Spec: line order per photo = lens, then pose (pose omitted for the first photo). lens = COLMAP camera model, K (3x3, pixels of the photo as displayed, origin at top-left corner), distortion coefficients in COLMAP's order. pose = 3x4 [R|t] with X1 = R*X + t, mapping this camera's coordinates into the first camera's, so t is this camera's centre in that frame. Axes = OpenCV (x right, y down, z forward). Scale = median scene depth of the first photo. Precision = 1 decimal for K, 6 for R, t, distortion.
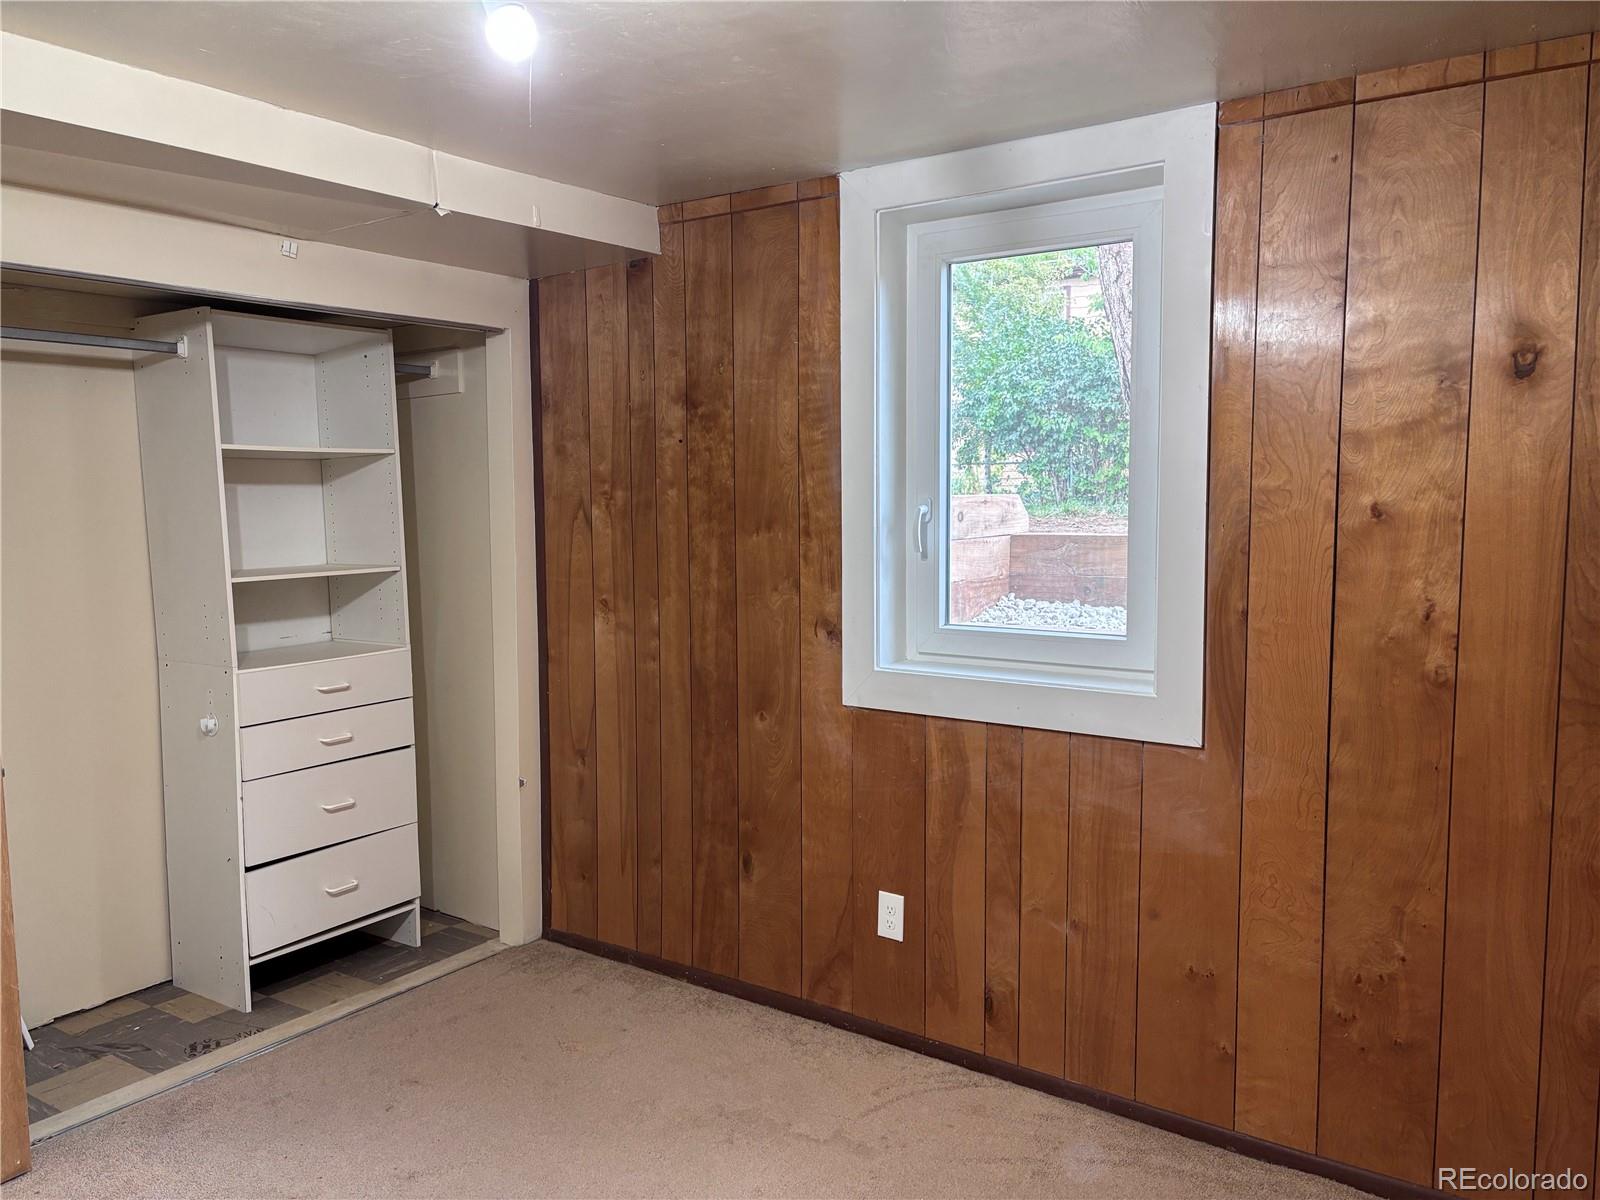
lens RADIAL K [[1195.3, 0, 787.7], [0, 1195.3, 589.0], [0, 0, 1]] dist [0.001483, -0.054775]
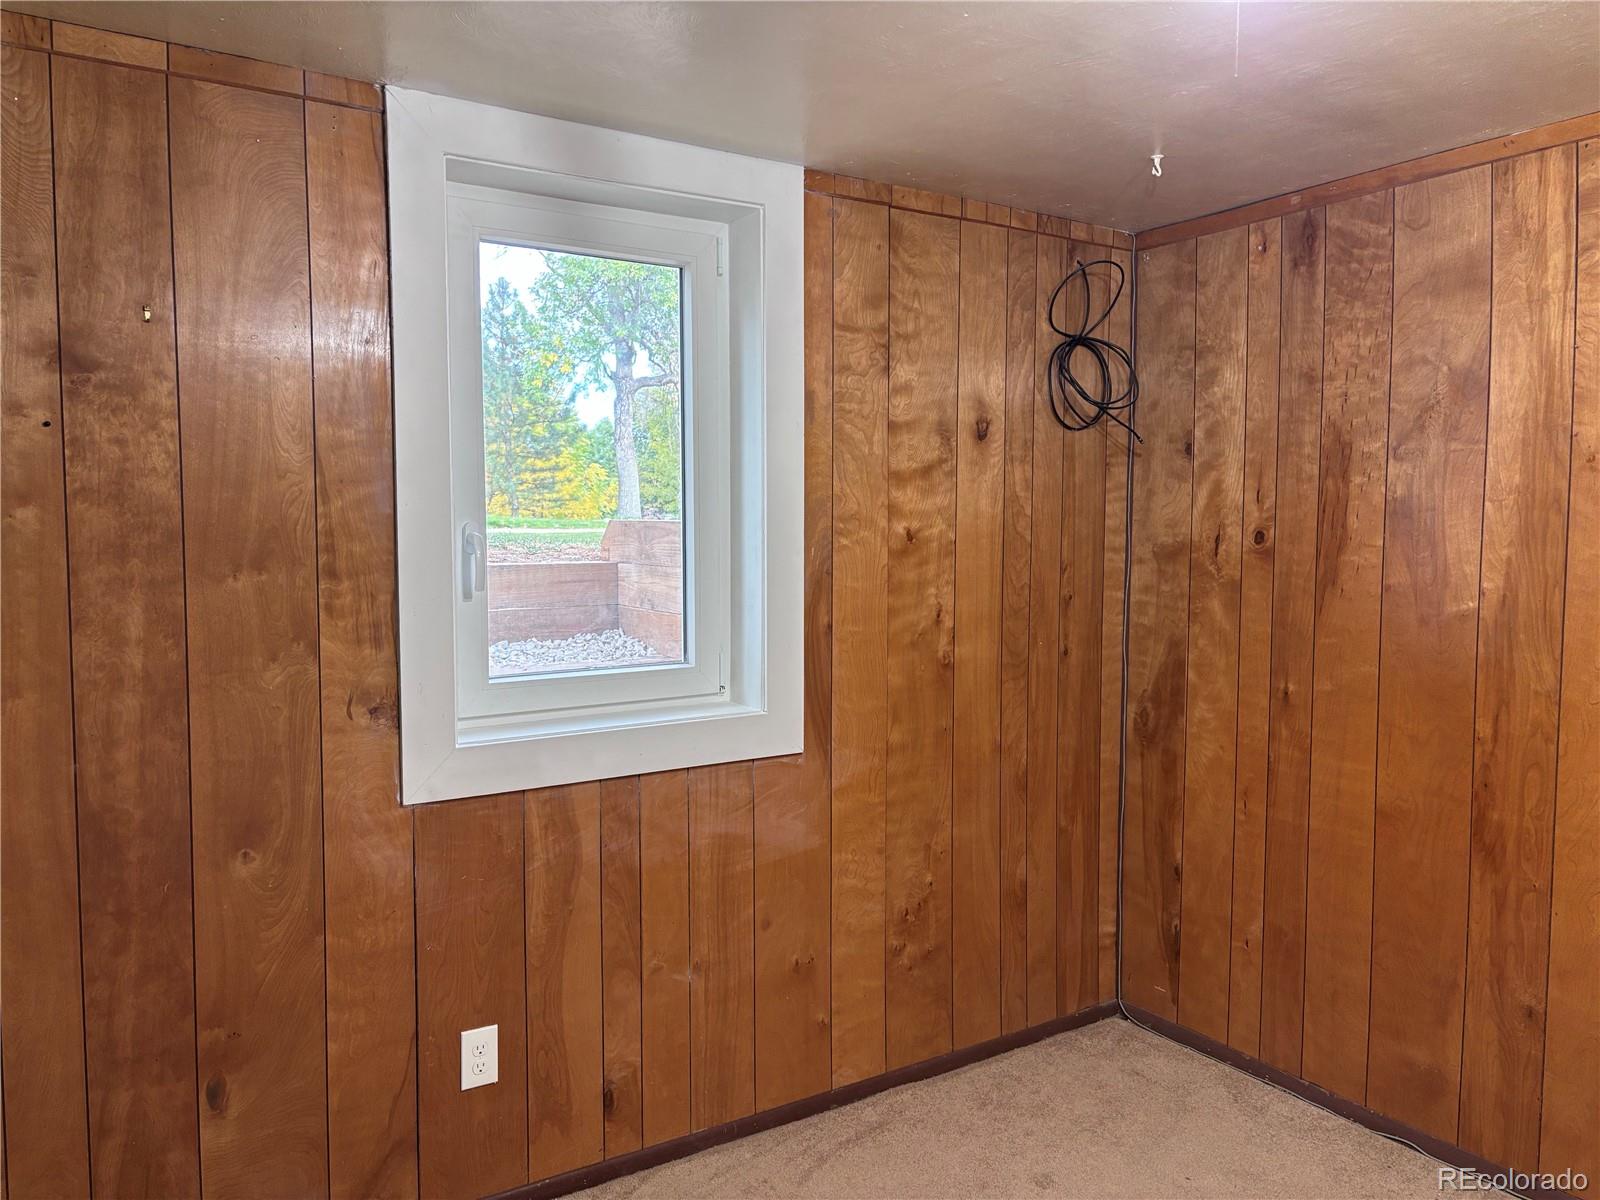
lens RADIAL K [[1195.3, 0, 794.5], [0, 1195.3, 612.5], [0, 0, 1]] dist [0.001483, -0.054775]
pose [[0.334362, -0.052734, 0.940968, -0.593256], [0.081911, 0.996281, 0.026728, -0.022084], [-0.938878, 0.068139, 0.337438, 0.550255]]
